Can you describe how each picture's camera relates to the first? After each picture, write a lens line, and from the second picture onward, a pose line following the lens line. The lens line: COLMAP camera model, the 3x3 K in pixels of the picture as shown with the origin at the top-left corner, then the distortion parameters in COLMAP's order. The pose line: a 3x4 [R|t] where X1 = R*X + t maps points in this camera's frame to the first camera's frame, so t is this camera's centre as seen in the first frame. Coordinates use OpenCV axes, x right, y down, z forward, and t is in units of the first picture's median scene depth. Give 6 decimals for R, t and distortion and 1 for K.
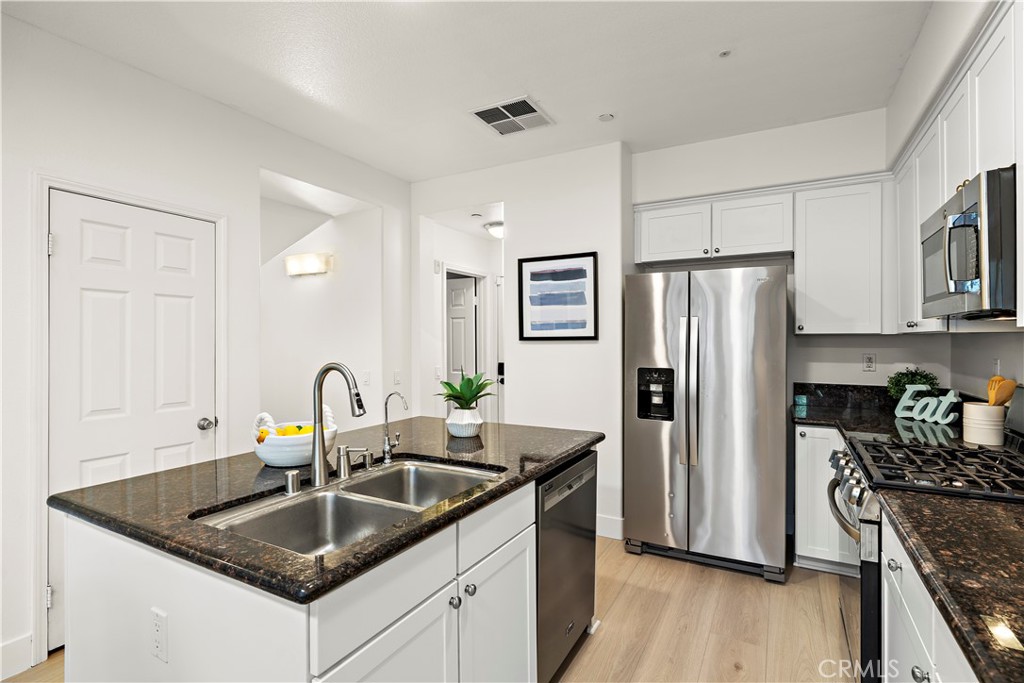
lens RADIAL K [[492.2, 0, 512.0], [0, 492.2, 341.5], [0, 0, 1]] dist [-0.001480, 0.000139]
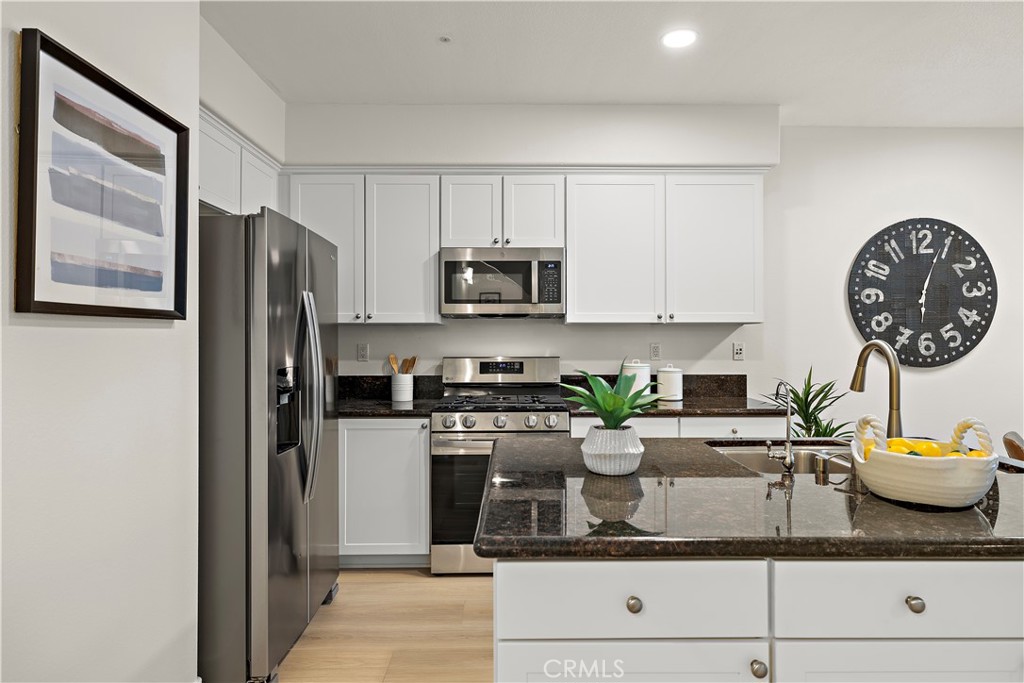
lens RADIAL K [[596.5, 0, 514.7], [0, 596.5, 332.6], [0, 0, 1]] dist [-0.000696, -0.000057]
pose [[-0.493418, 0.011400, 0.869718, -0.533264], [0.005847, 0.999935, -0.009789, 0.018603], [-0.869773, 0.000255, -0.493453, 1.158758]]
